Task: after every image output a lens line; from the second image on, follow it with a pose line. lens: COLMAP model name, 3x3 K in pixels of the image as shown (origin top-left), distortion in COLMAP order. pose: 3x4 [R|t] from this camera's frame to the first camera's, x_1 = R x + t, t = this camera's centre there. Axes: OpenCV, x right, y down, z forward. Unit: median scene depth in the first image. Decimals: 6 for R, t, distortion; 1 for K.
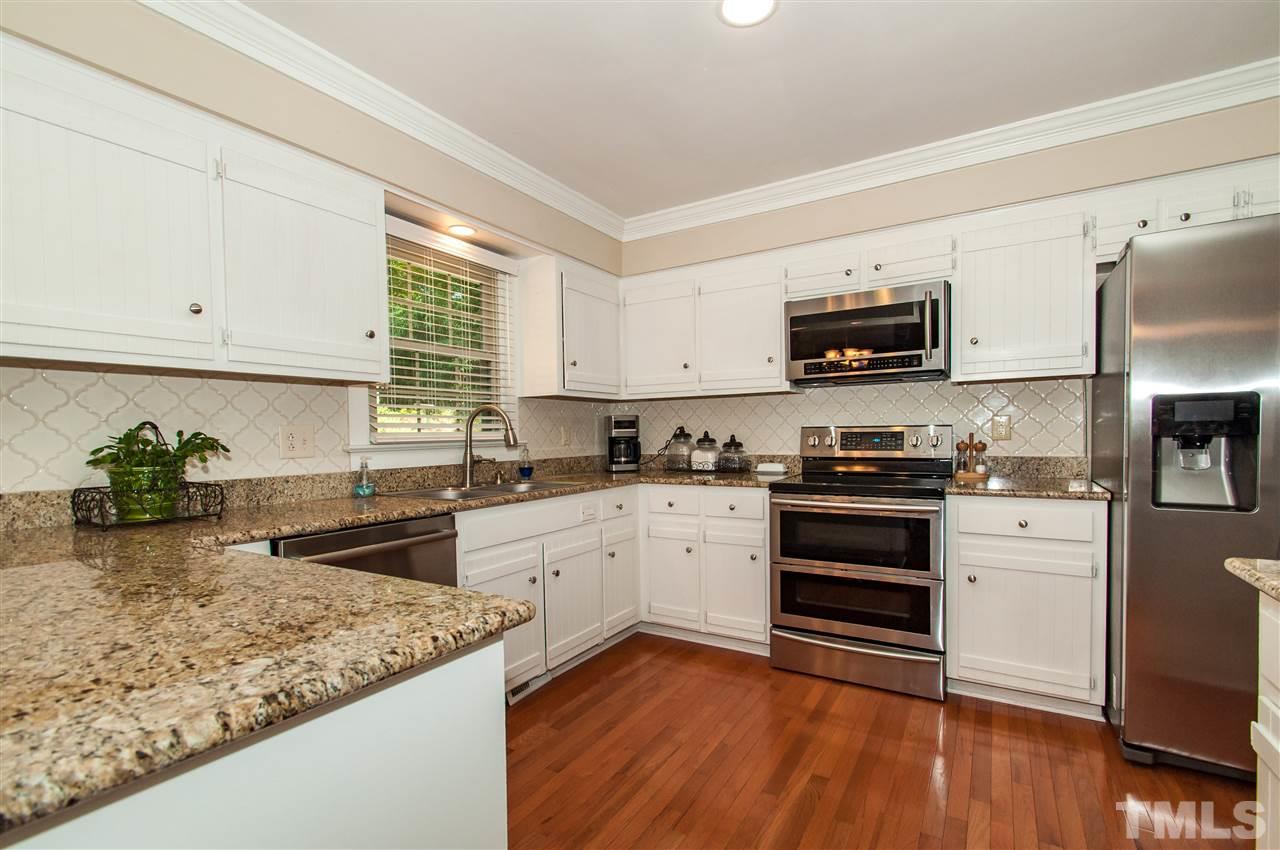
lens RADIAL K [[571.6, 0, 658.0], [0, 571.6, 444.6], [0, 0, 1]] dist [-0.000884, -0.000359]
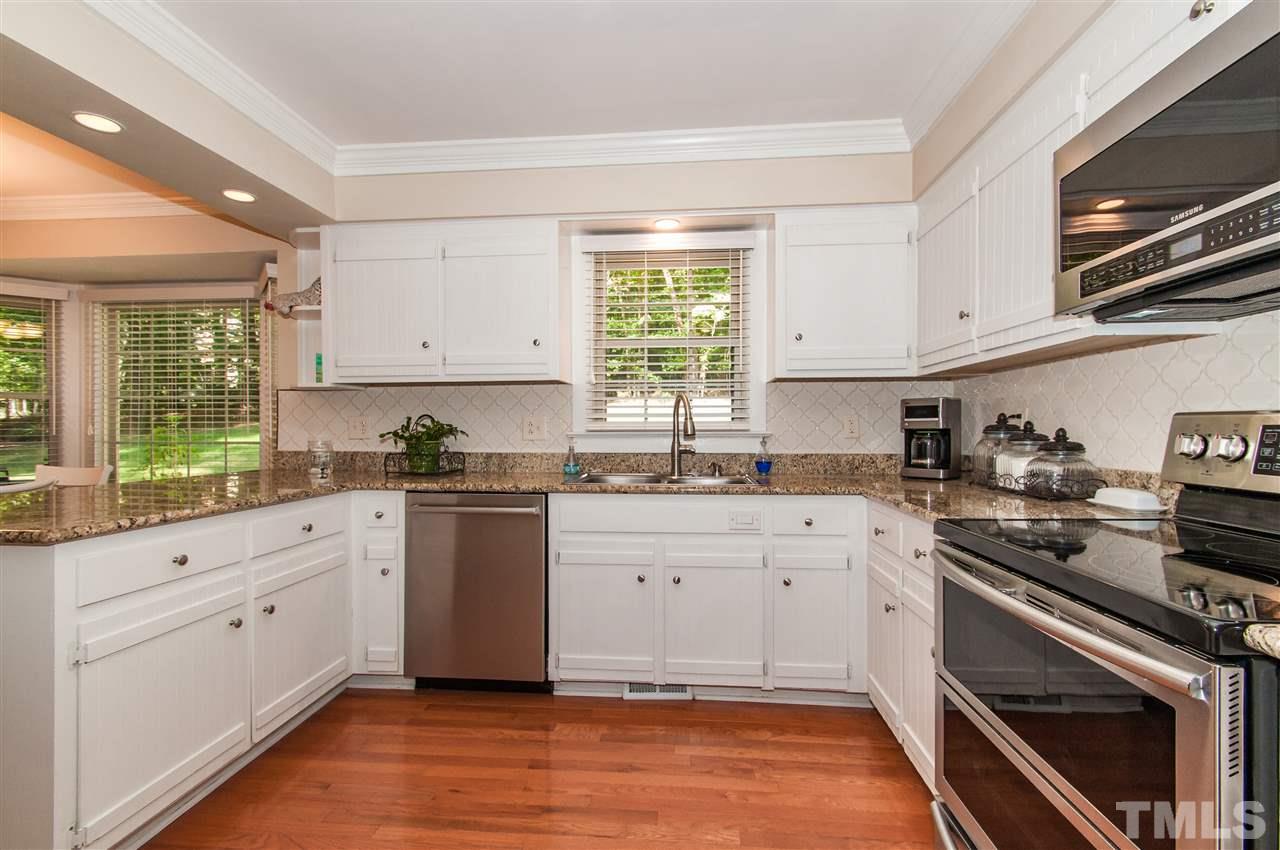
lens RADIAL K [[559.7, 0, 640.0], [0, 559.7, 425.0], [0, 0, 1]] dist [-0.000626, -0.000069]
pose [[0.431899, 0.010116, -0.901865, 0.592158], [-0.022189, 0.999754, 0.000588, -0.016500], [0.901649, 0.019758, 0.432017, 0.574733]]
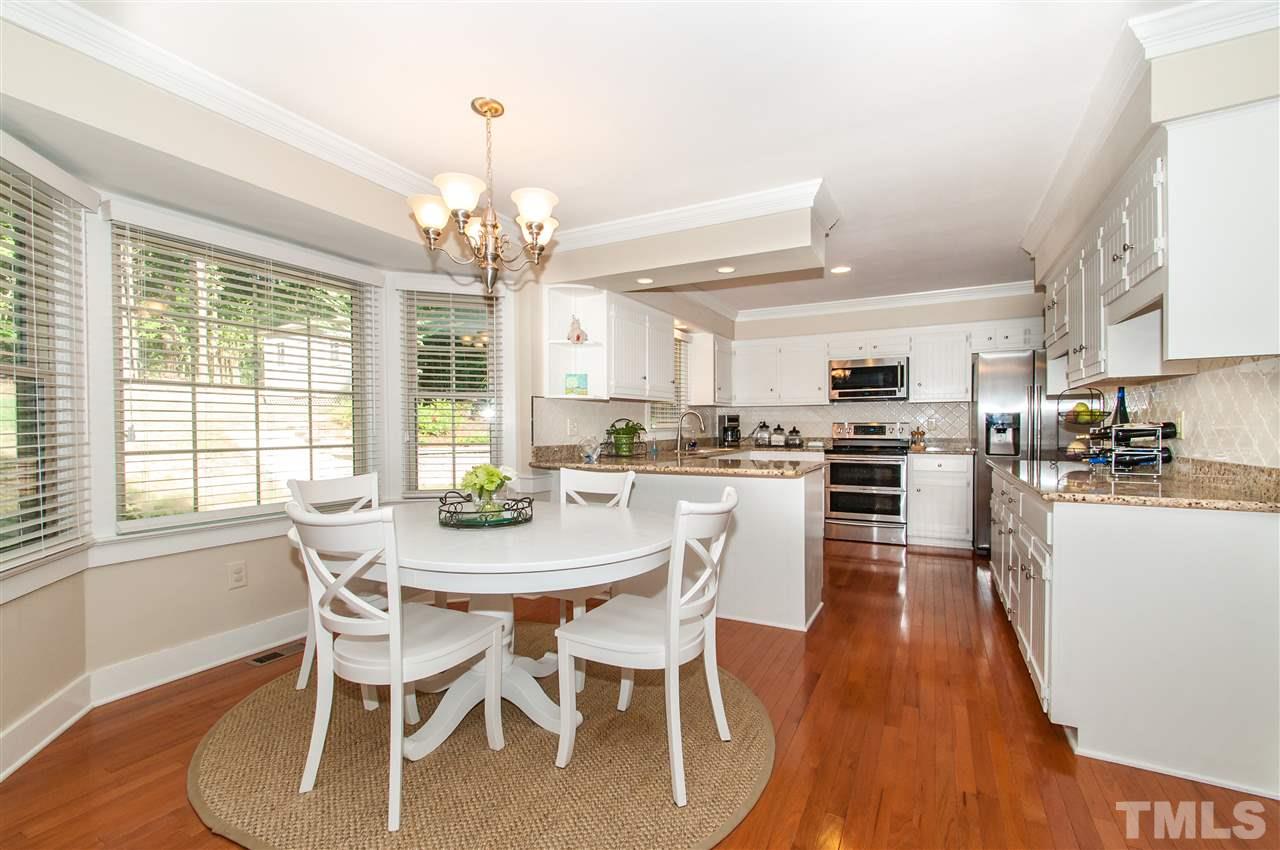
lens RADIAL K [[555.0, 0, 654.0], [0, 555.0, 430.2], [0, 0, 1]] dist [0.000116, 0.000068]
pose [[0.997897, 0.011413, 0.063803, -0.608171], [-0.010659, 0.999869, -0.012143, 0.030244], [-0.063933, 0.011438, 0.997889, -1.077027]]
